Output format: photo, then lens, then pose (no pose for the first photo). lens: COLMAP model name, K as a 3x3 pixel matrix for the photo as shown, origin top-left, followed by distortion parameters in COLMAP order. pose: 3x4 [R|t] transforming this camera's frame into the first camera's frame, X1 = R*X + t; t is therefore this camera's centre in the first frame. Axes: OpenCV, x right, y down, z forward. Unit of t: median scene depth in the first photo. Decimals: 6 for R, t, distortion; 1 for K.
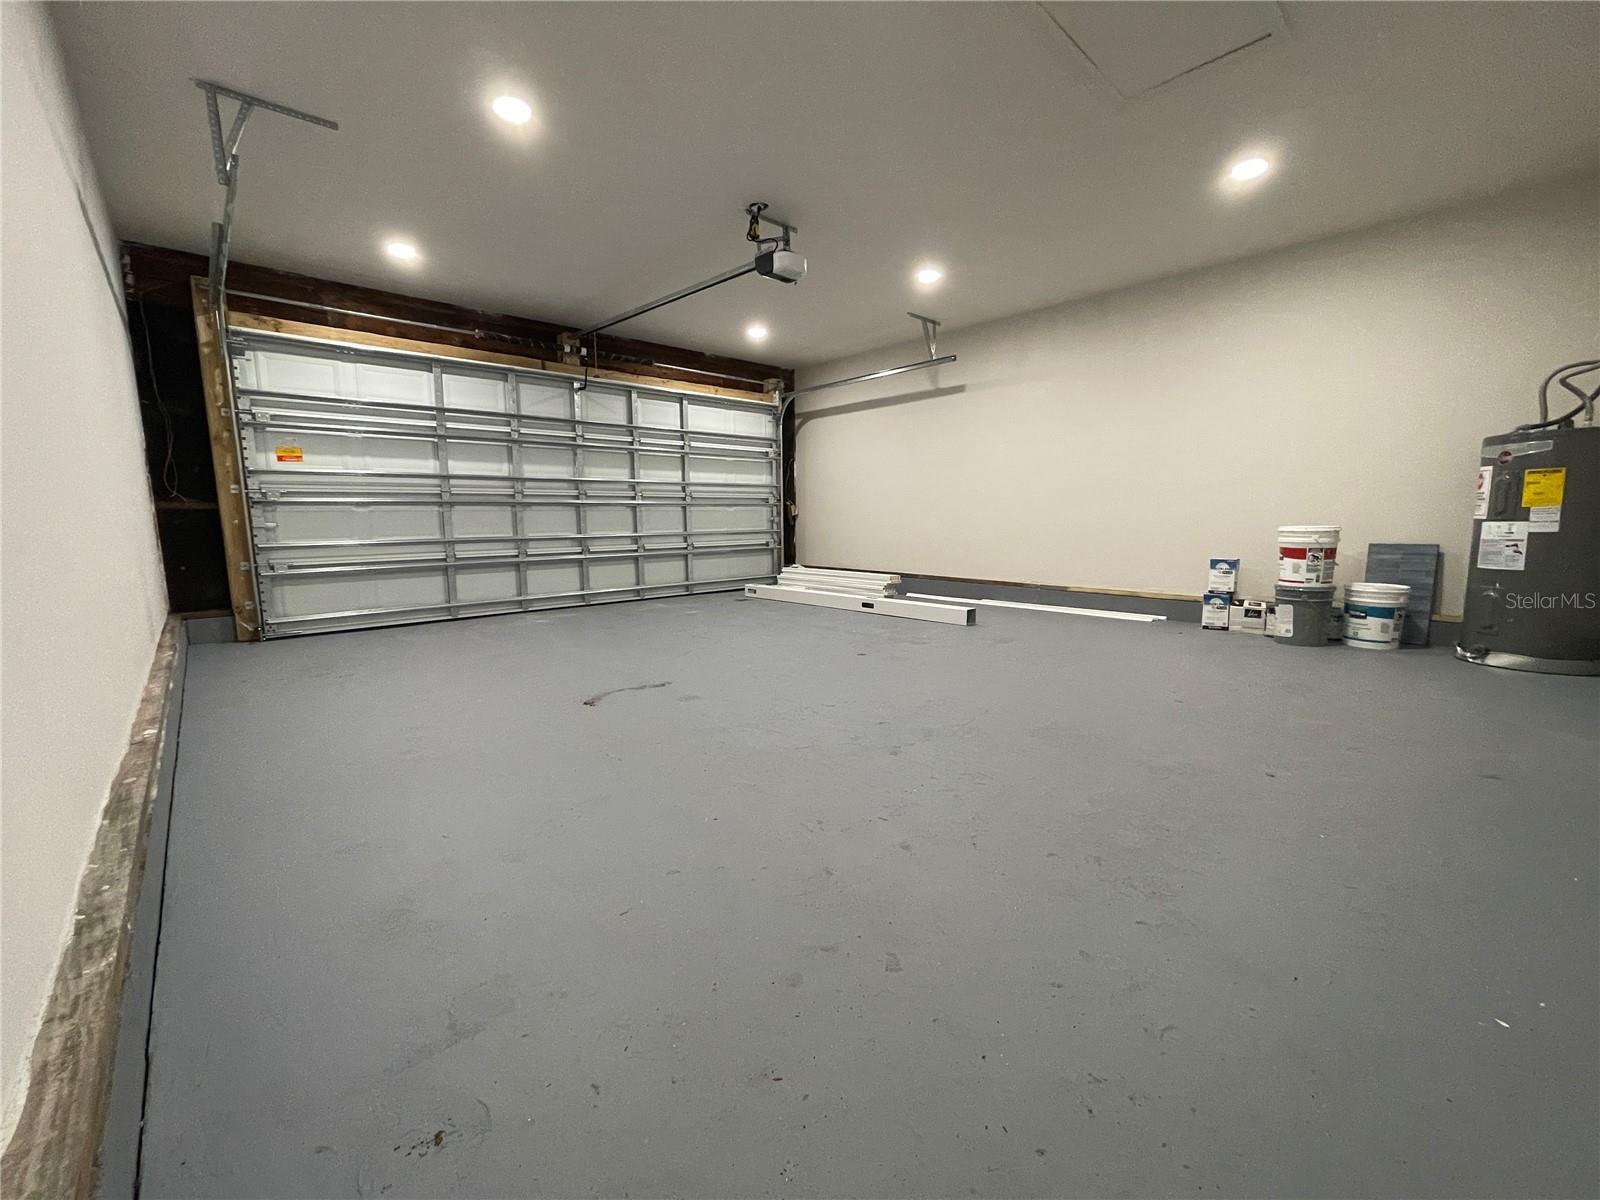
lens RADIAL K [[633.4, 0, 792.1], [0, 633.4, 586.5], [0, 0, 1]] dist [-0.002185, -0.000029]
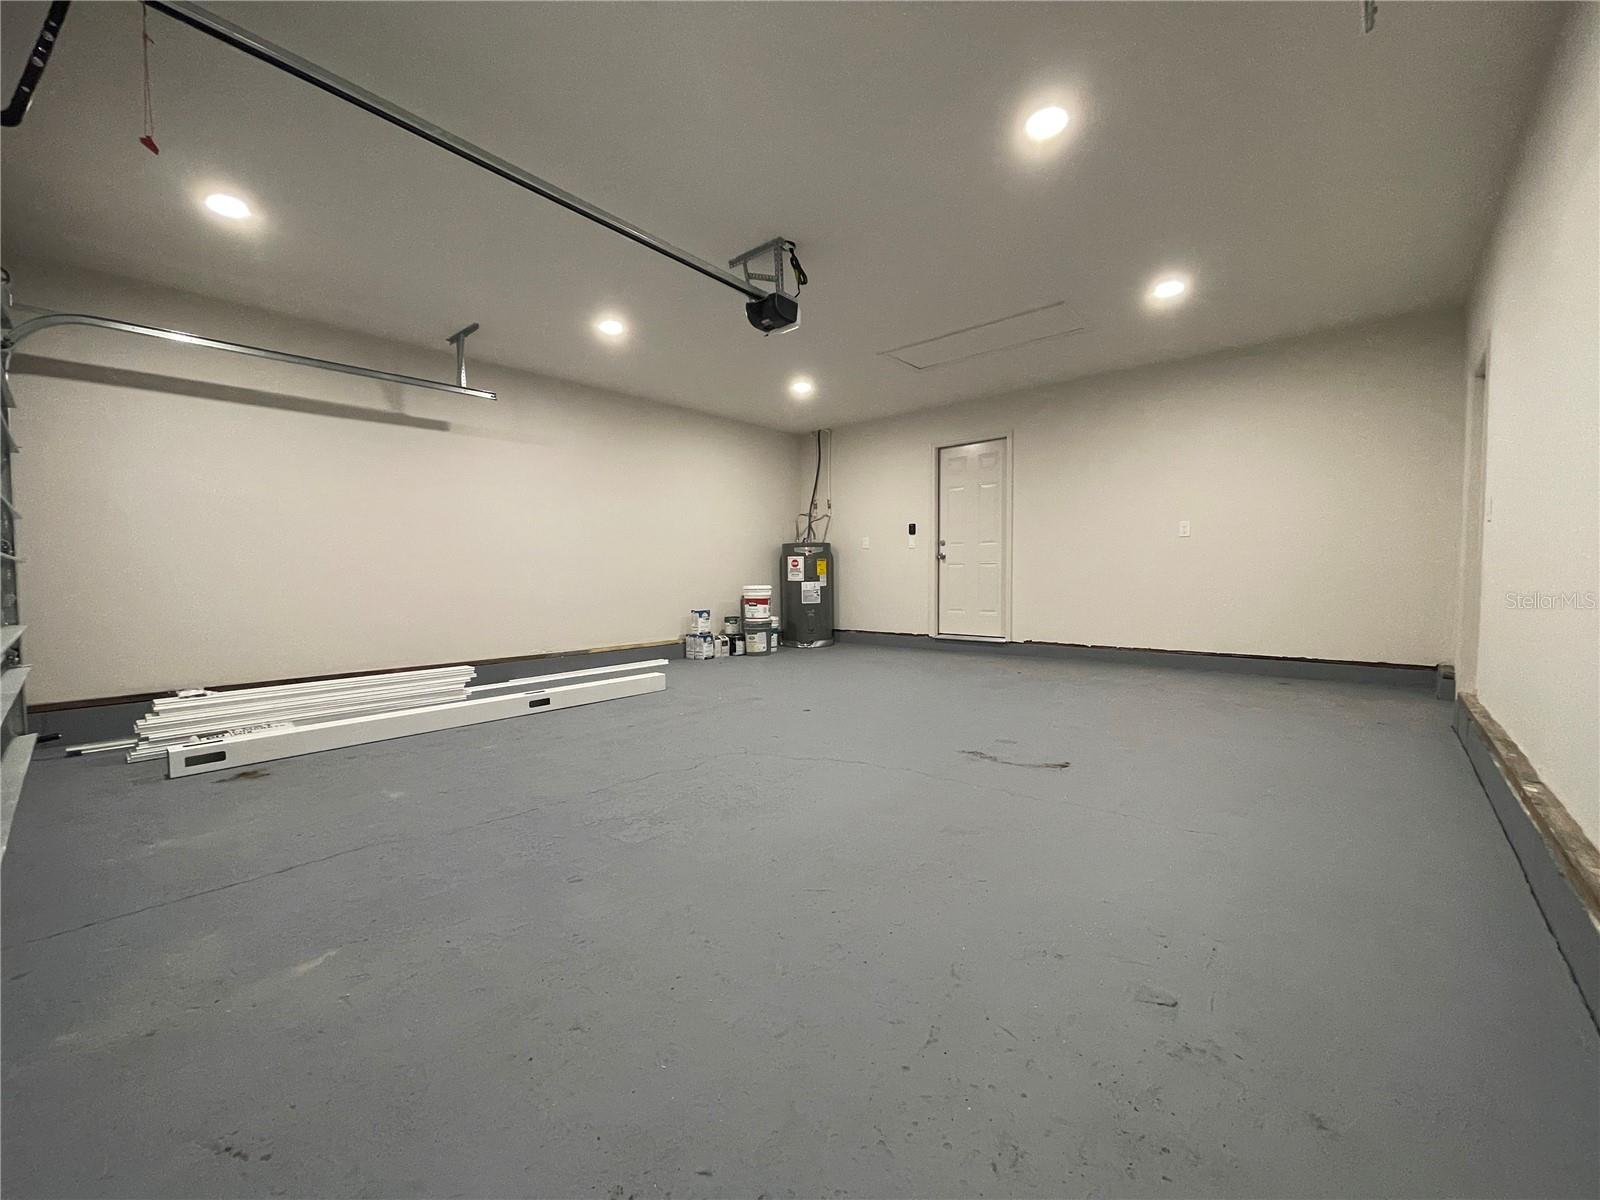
lens RADIAL K [[633.4, 0, 797.7], [0, 633.4, 587.5], [0, 0, 1]] dist [-0.002185, -0.000029]
pose [[-0.082619, -0.013568, 0.996489, -0.746755], [0.123448, 0.992067, 0.023743, -0.098307], [-0.988906, 0.124976, -0.080289, 0.854704]]
